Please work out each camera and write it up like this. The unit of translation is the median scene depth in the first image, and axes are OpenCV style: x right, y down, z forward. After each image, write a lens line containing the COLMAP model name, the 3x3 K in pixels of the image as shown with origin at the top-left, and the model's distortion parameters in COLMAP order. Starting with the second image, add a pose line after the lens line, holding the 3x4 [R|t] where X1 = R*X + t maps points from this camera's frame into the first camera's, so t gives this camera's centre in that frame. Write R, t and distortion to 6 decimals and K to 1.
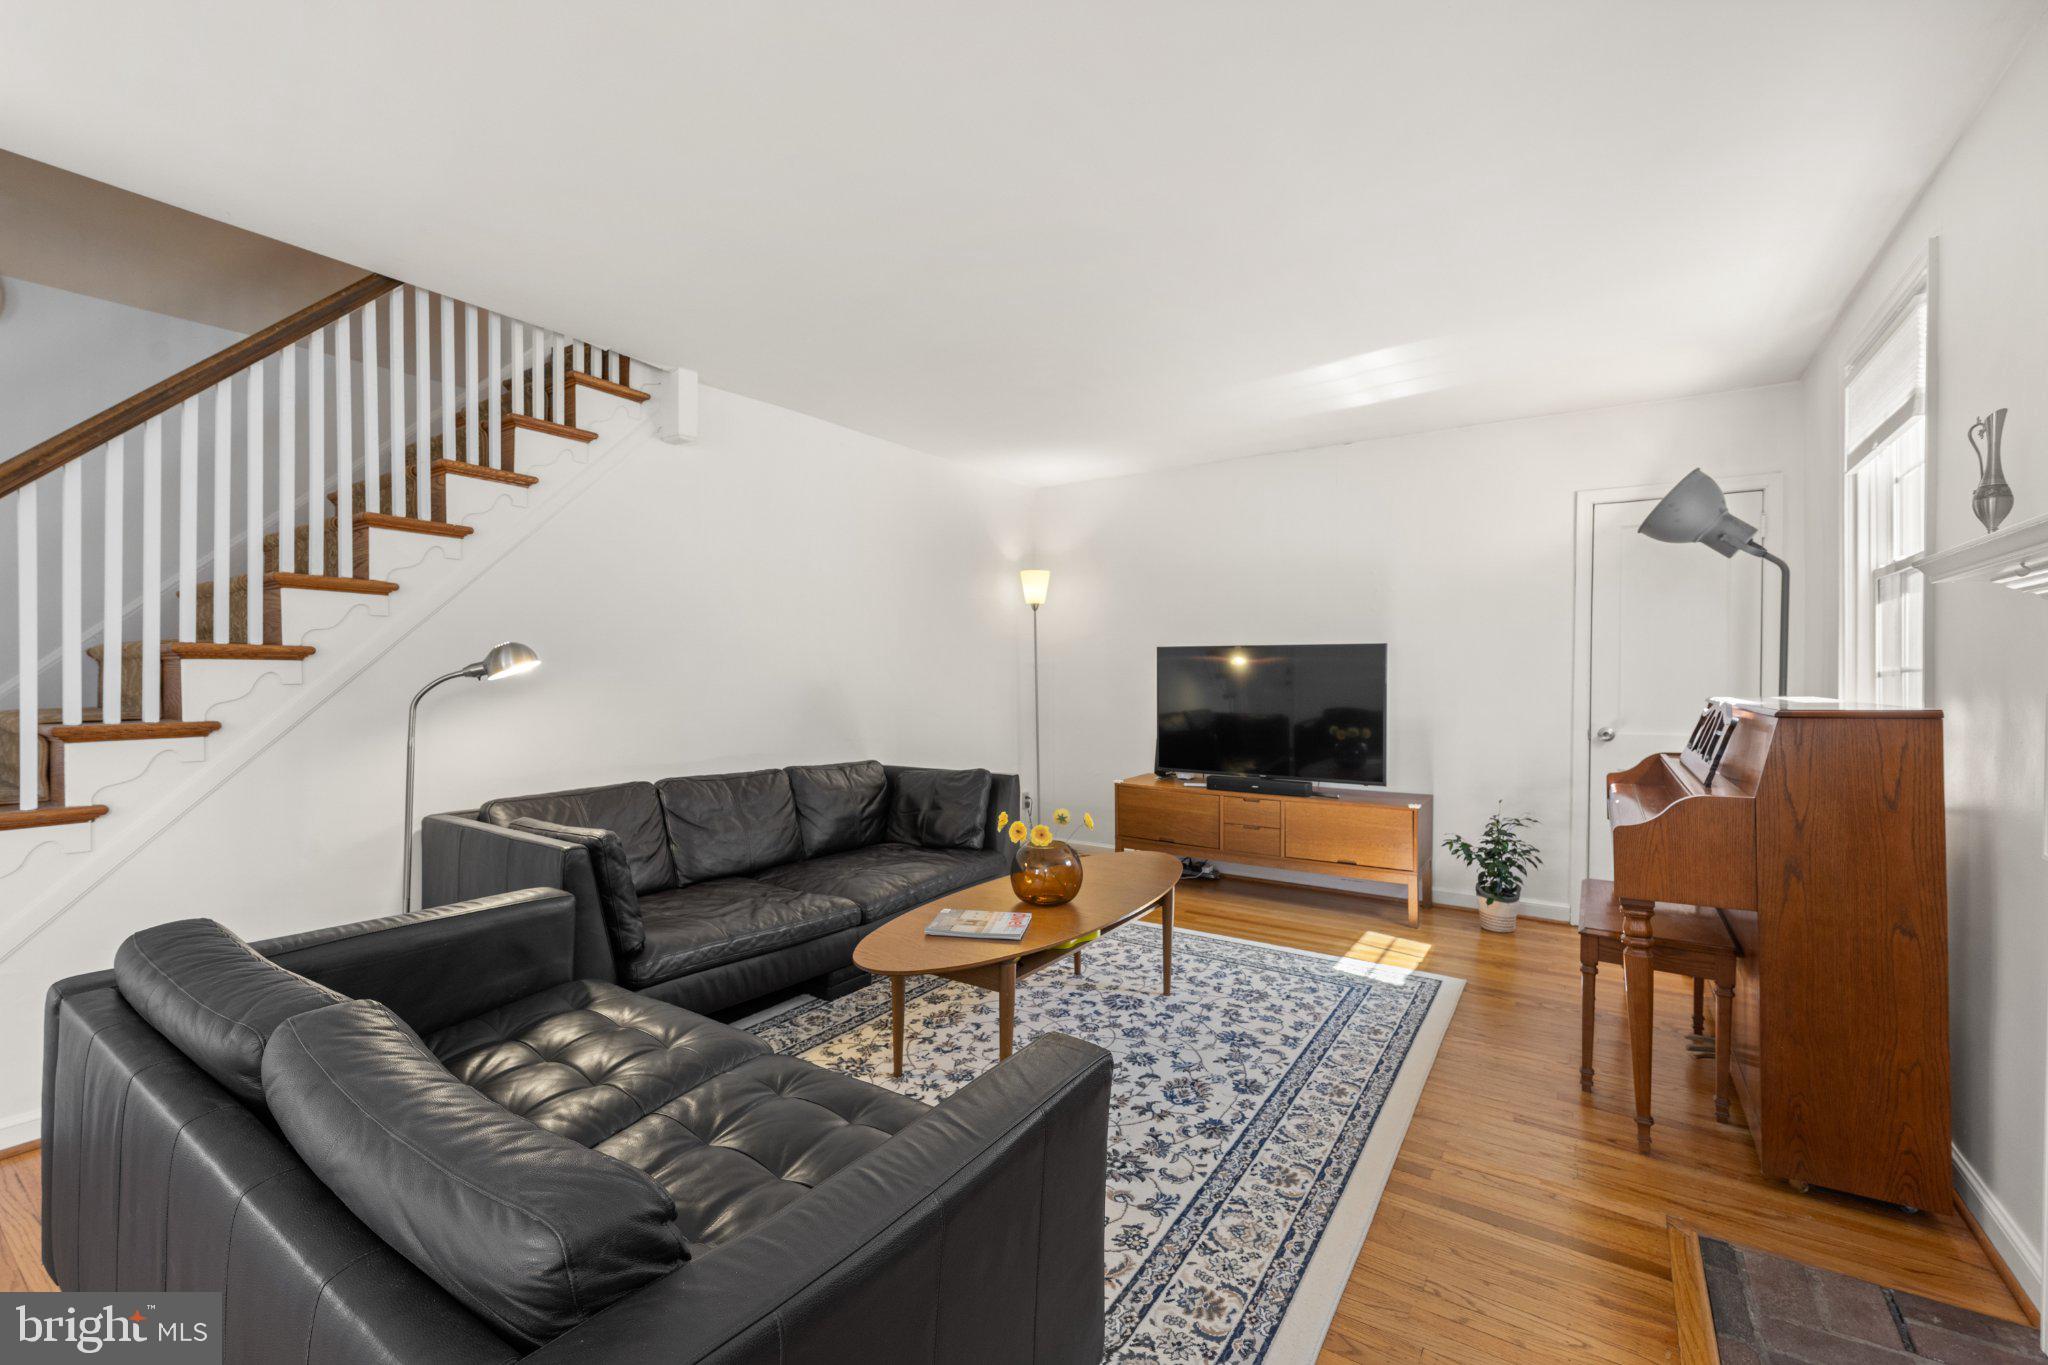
lens RADIAL K [[864.0, 0, 1018.7], [0, 864.0, 695.8], [0, 0, 1]] dist [-0.002276, -0.000063]
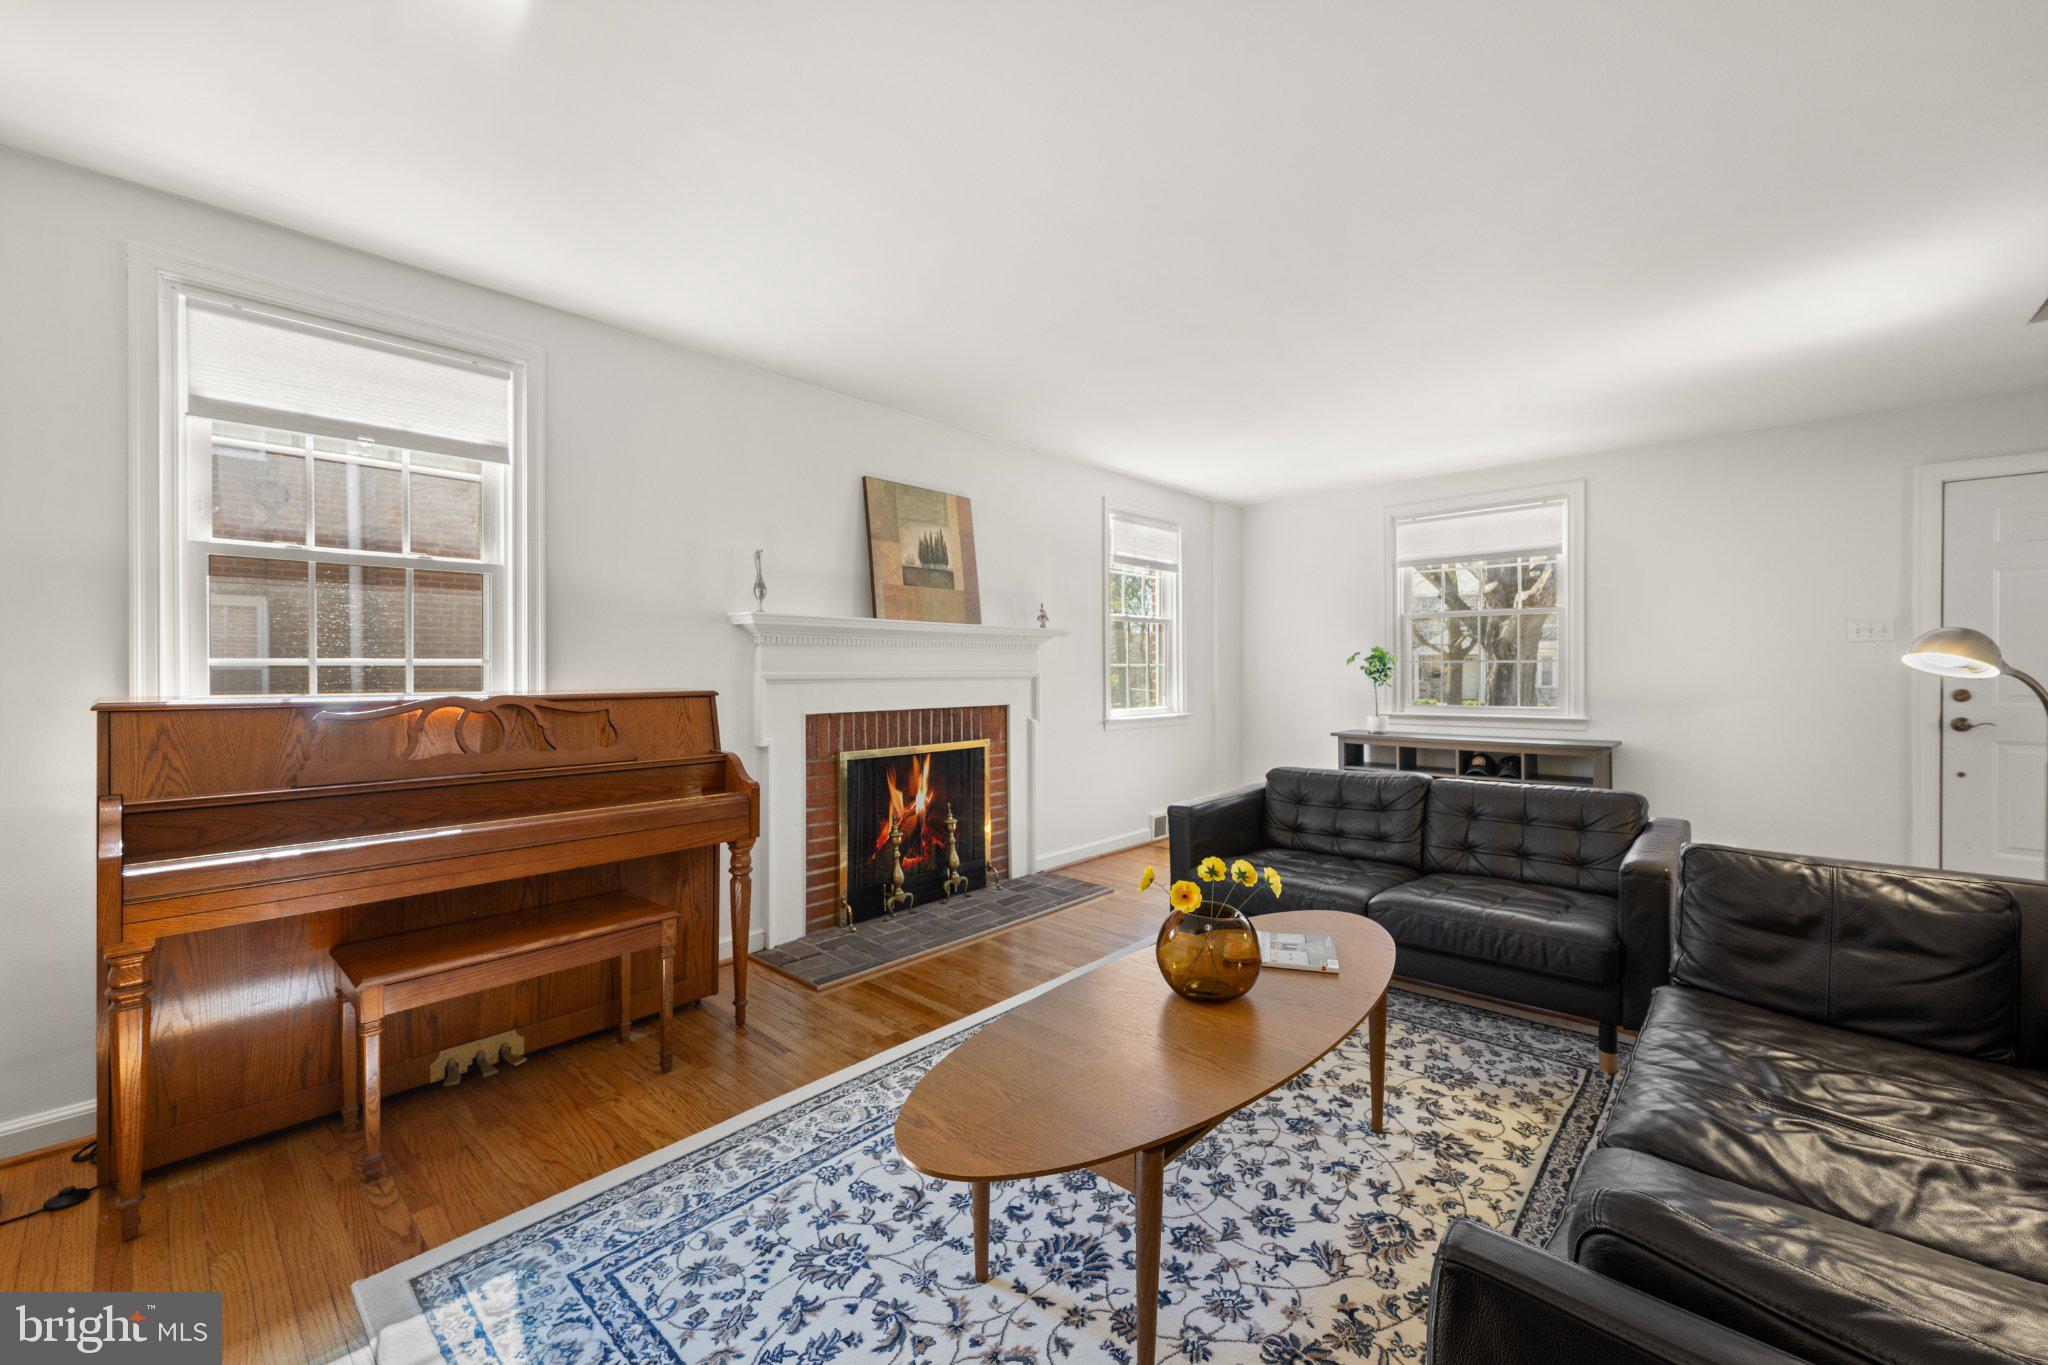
lens RADIAL K [[817.4, 0, 1021.3], [0, 817.4, 669.5], [0, 0, 1]] dist [-0.000736, 0.000429]
pose [[-0.989000, -0.001670, 0.147907, 0.068223], [0.001989, 0.999696, 0.024590, -0.032780], [-0.147903, 0.024614, -0.988696, 1.351214]]
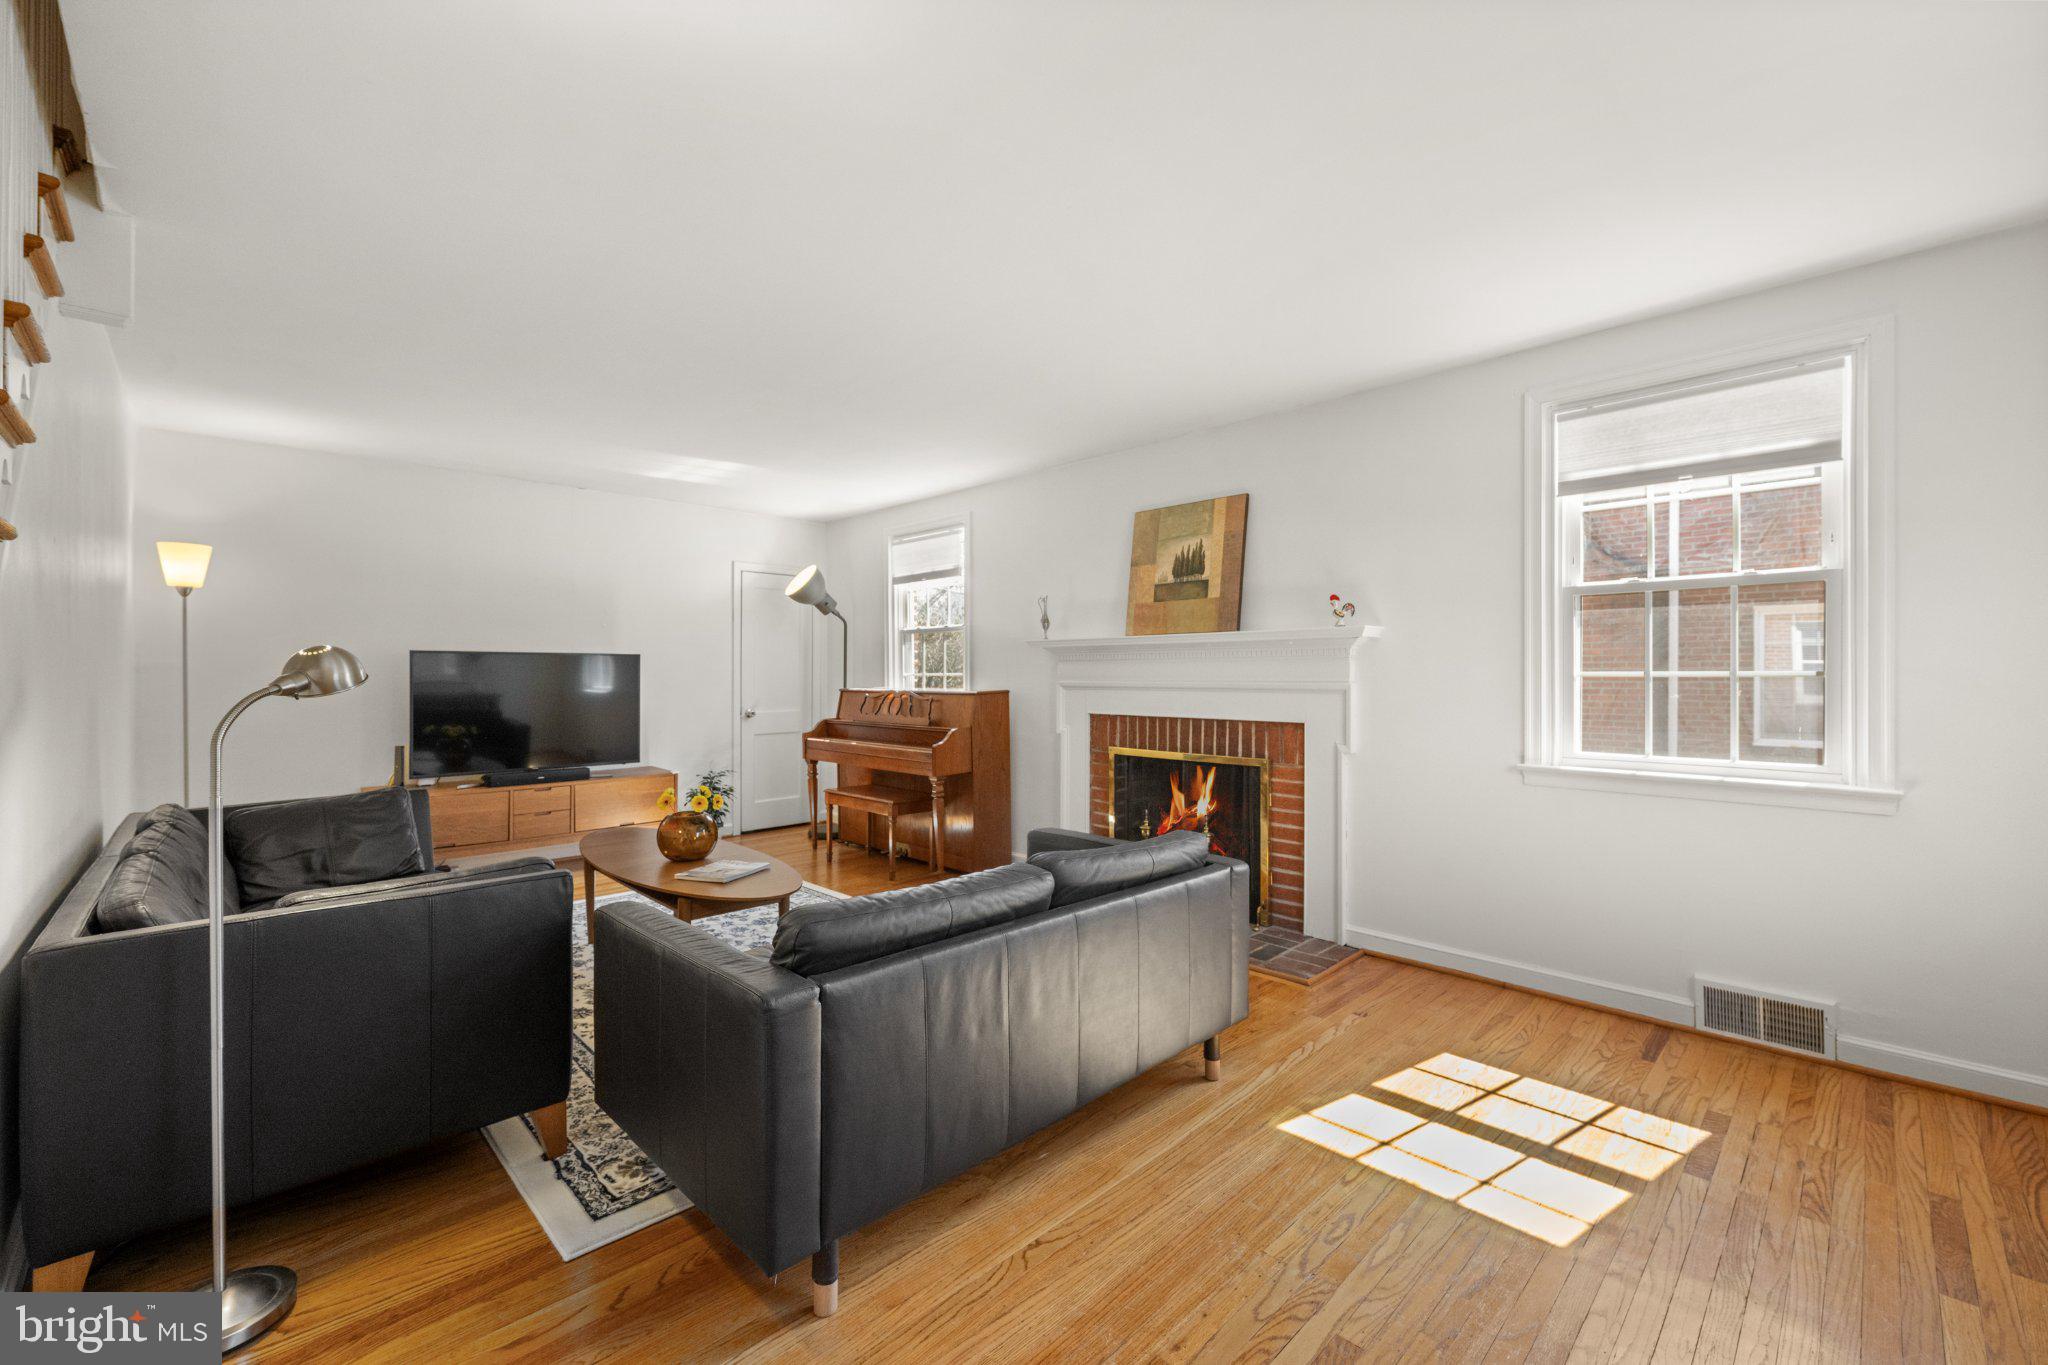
lens RADIAL K [[829.2, 0, 1017.6], [0, 829.2, 679.7], [0, 0, 1]] dist [0.000783, 0.000318]
pose [[0.195337, -0.010334, 0.980682, -0.871888], [0.026251, 0.999641, 0.005305, -0.016997], [-0.980385, 0.024708, 0.195538, 0.220788]]
